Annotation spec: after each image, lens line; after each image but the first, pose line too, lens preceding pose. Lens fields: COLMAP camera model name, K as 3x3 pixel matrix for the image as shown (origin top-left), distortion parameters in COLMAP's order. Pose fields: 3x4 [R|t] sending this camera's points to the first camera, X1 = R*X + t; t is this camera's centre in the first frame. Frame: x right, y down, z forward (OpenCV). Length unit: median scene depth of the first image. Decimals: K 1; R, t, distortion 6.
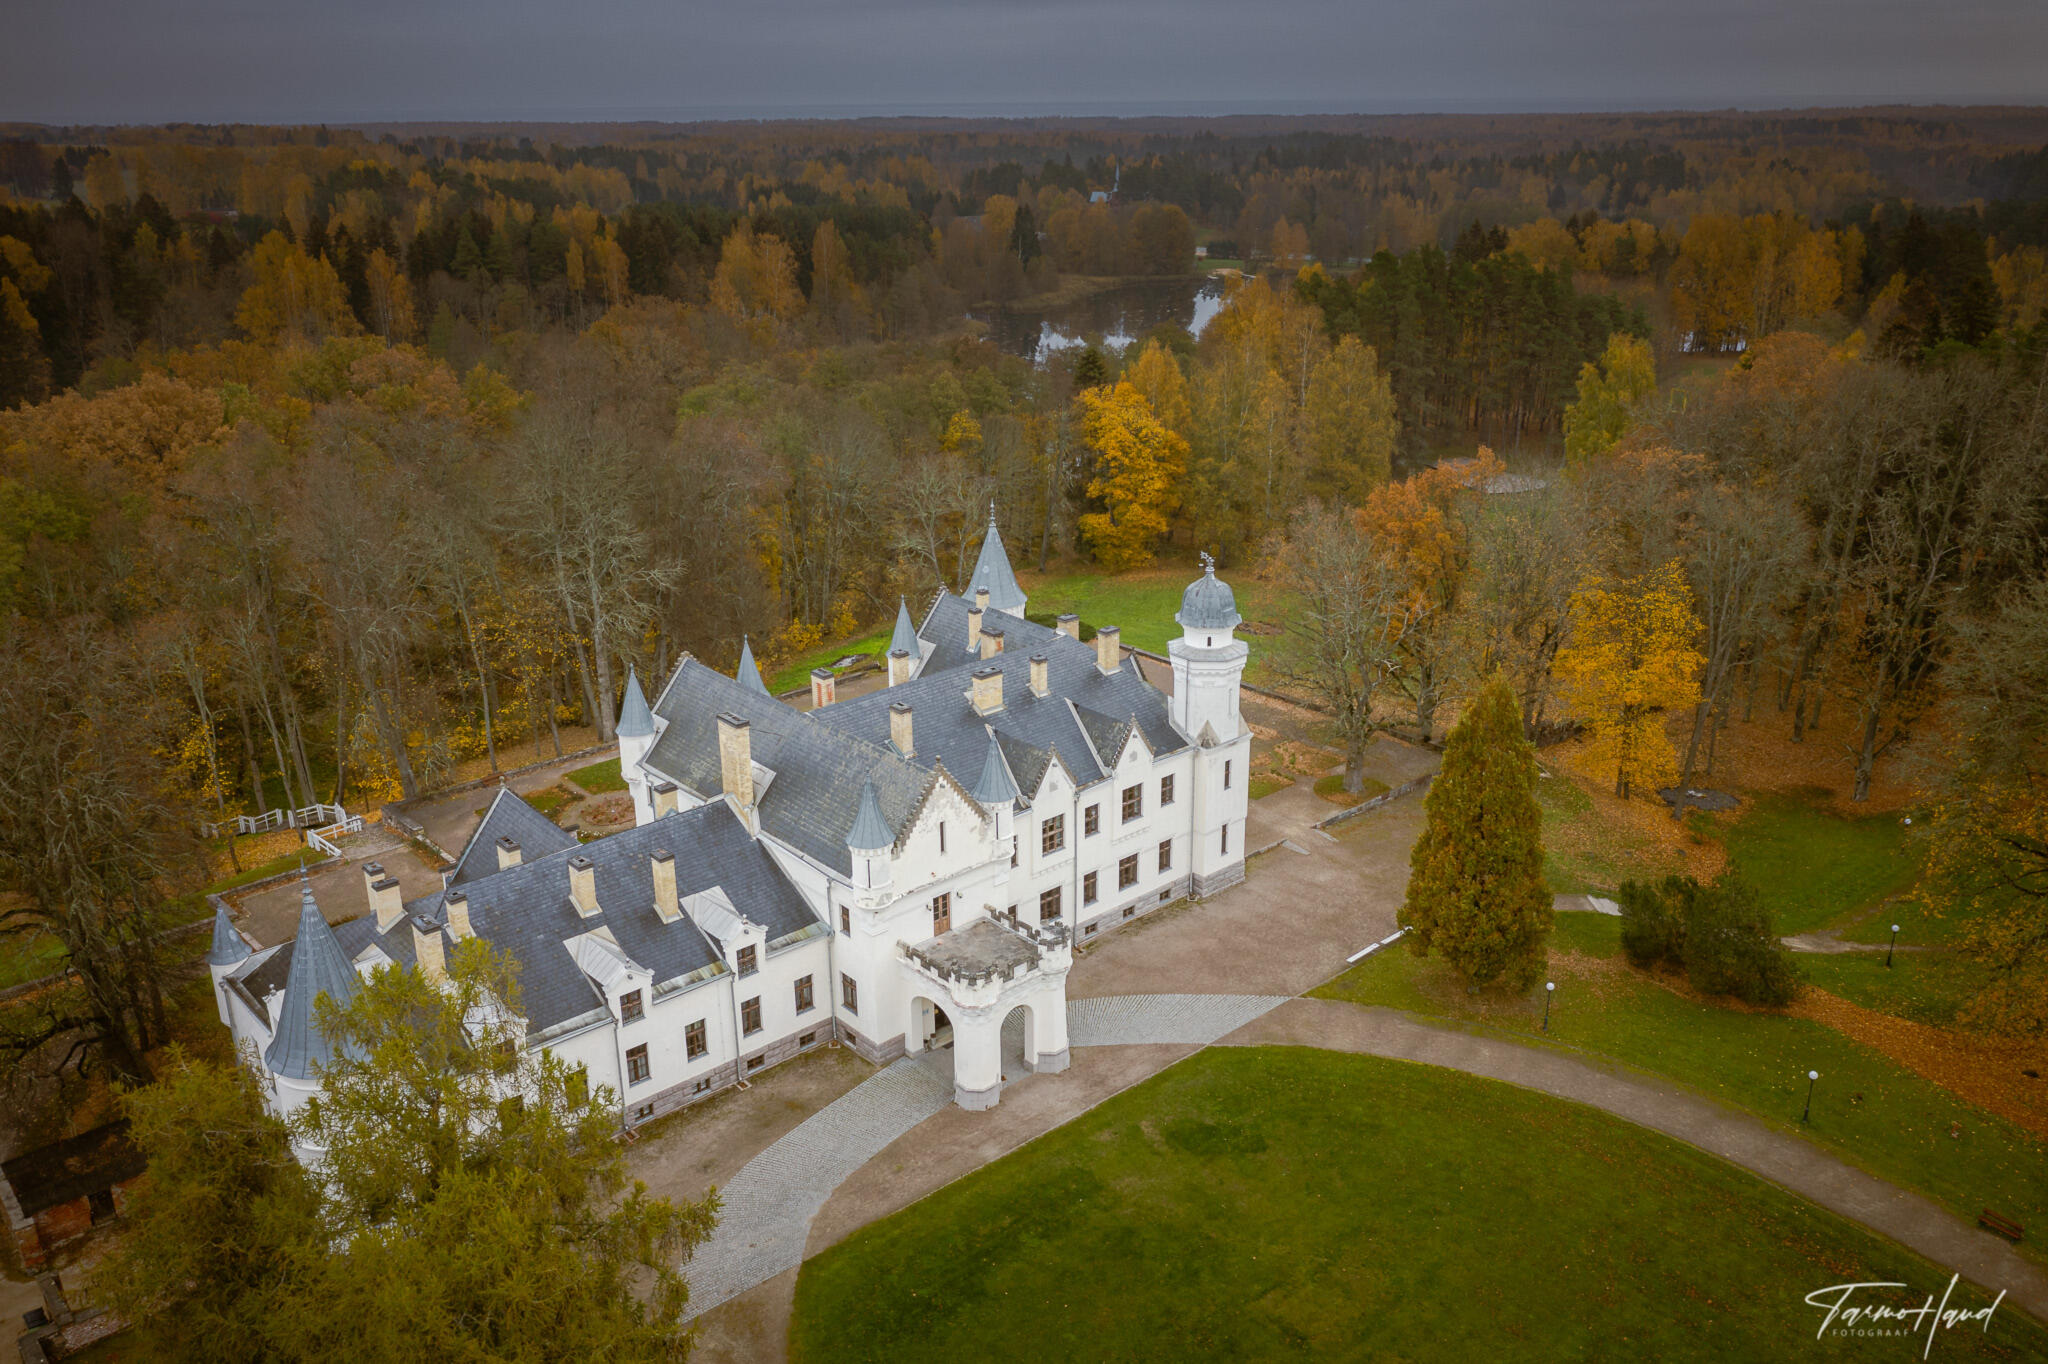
lens RADIAL K [[1621.9, 0, 1019.3], [0, 1621.9, 667.5], [0, 0, 1]] dist [-0.003884, -0.007190]
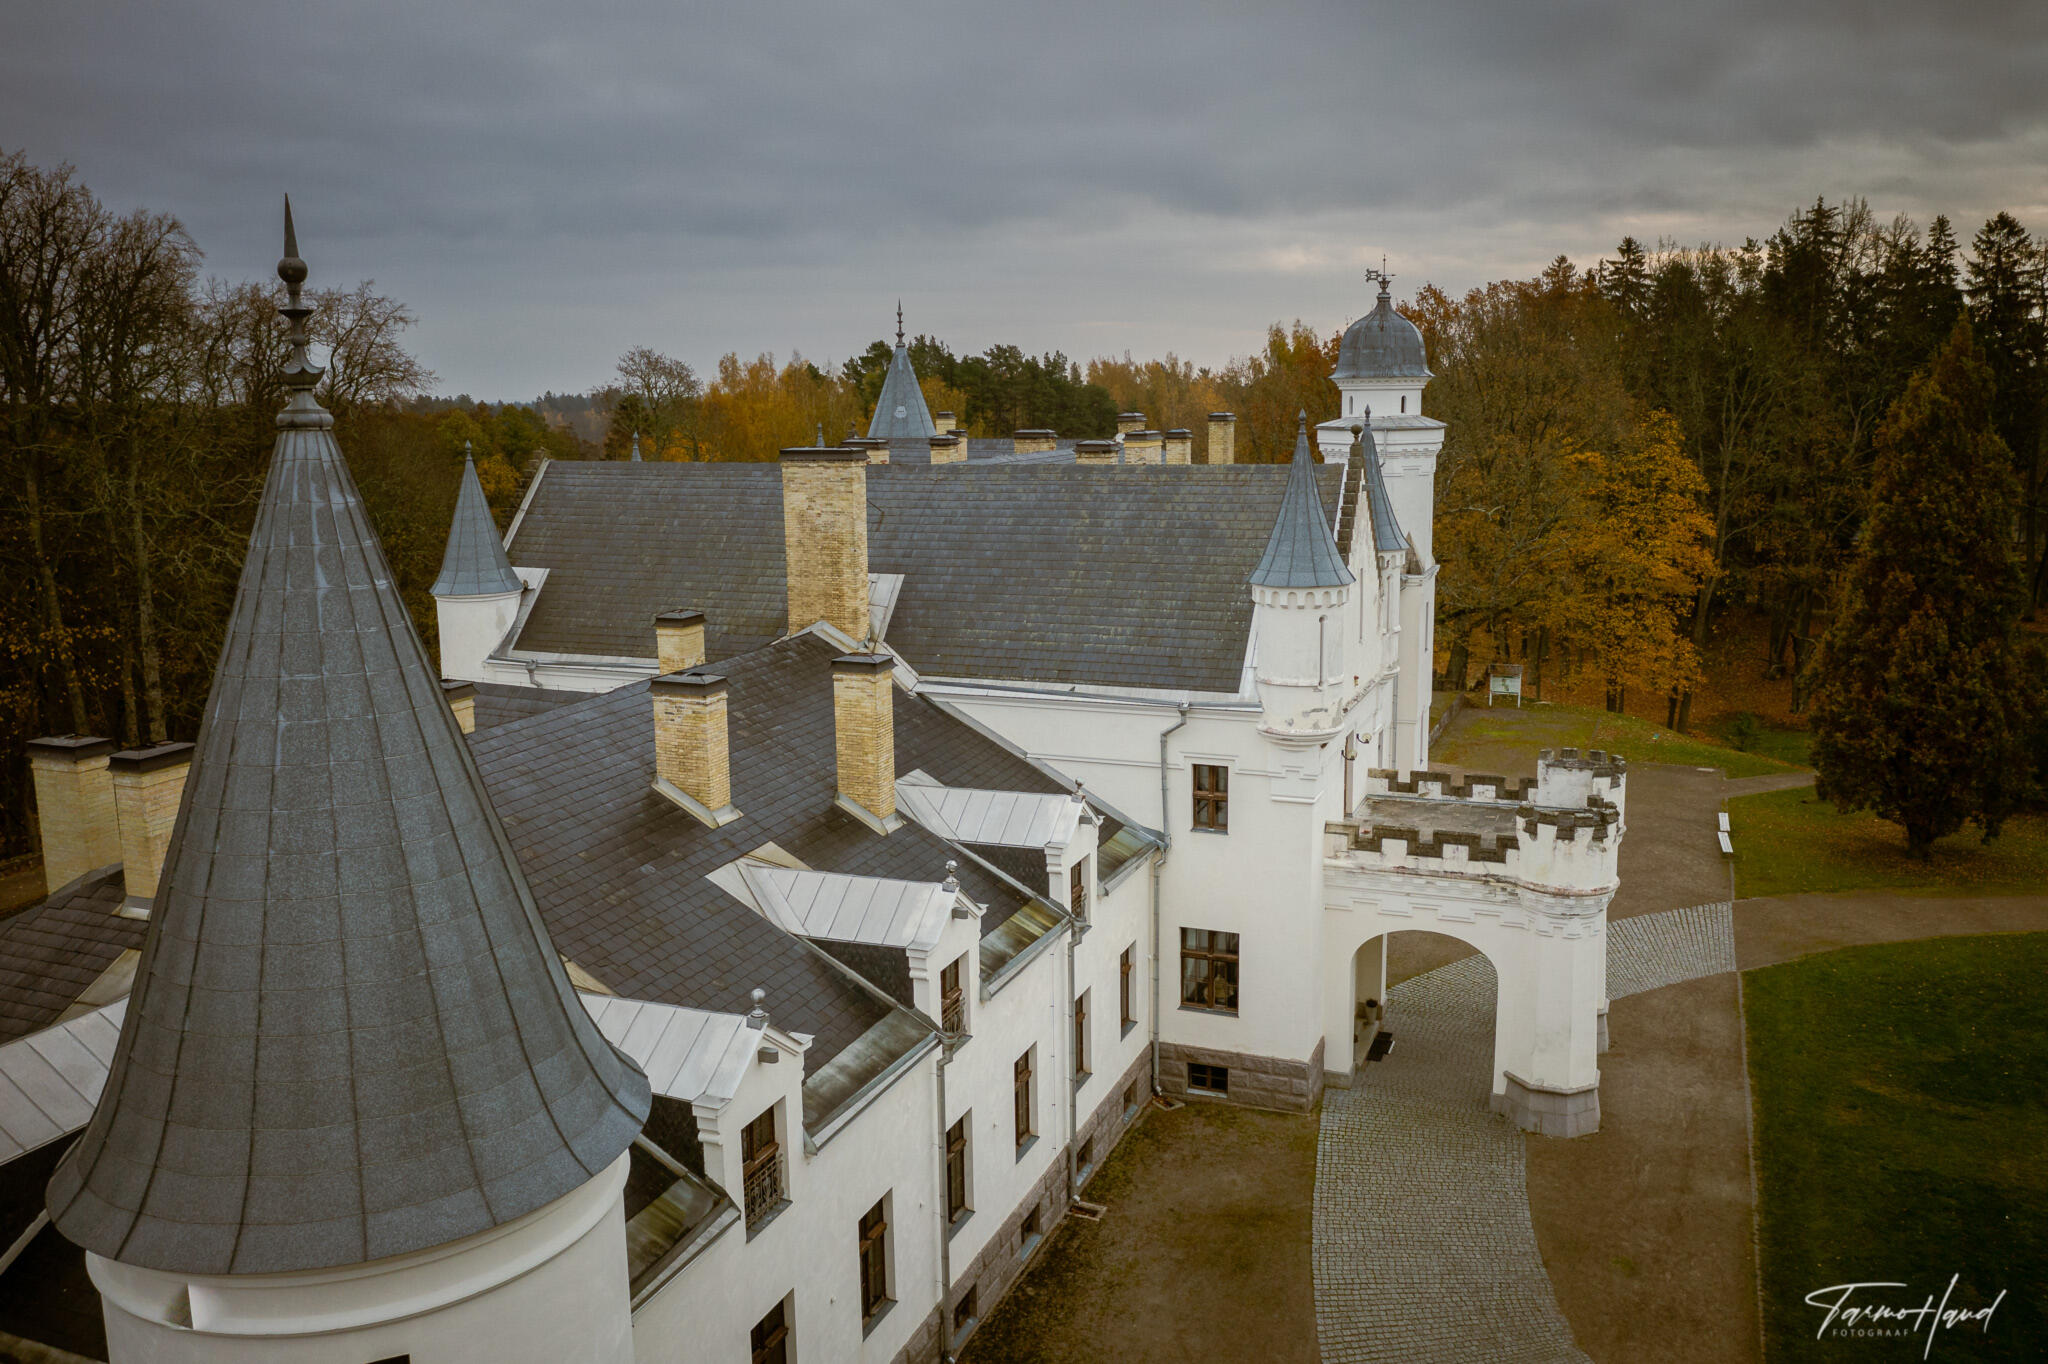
lens RADIAL K [[1621.9, 0, 1026.4], [0, 1621.9, 682.4], [0, 0, 1]] dist [-0.003884, -0.007190]
pose [[0.893191, -0.081756, 0.442183, -0.315825], [0.153383, 0.979753, -0.128679, 0.155459], [-0.422709, 0.182758, 0.887646, 0.540596]]
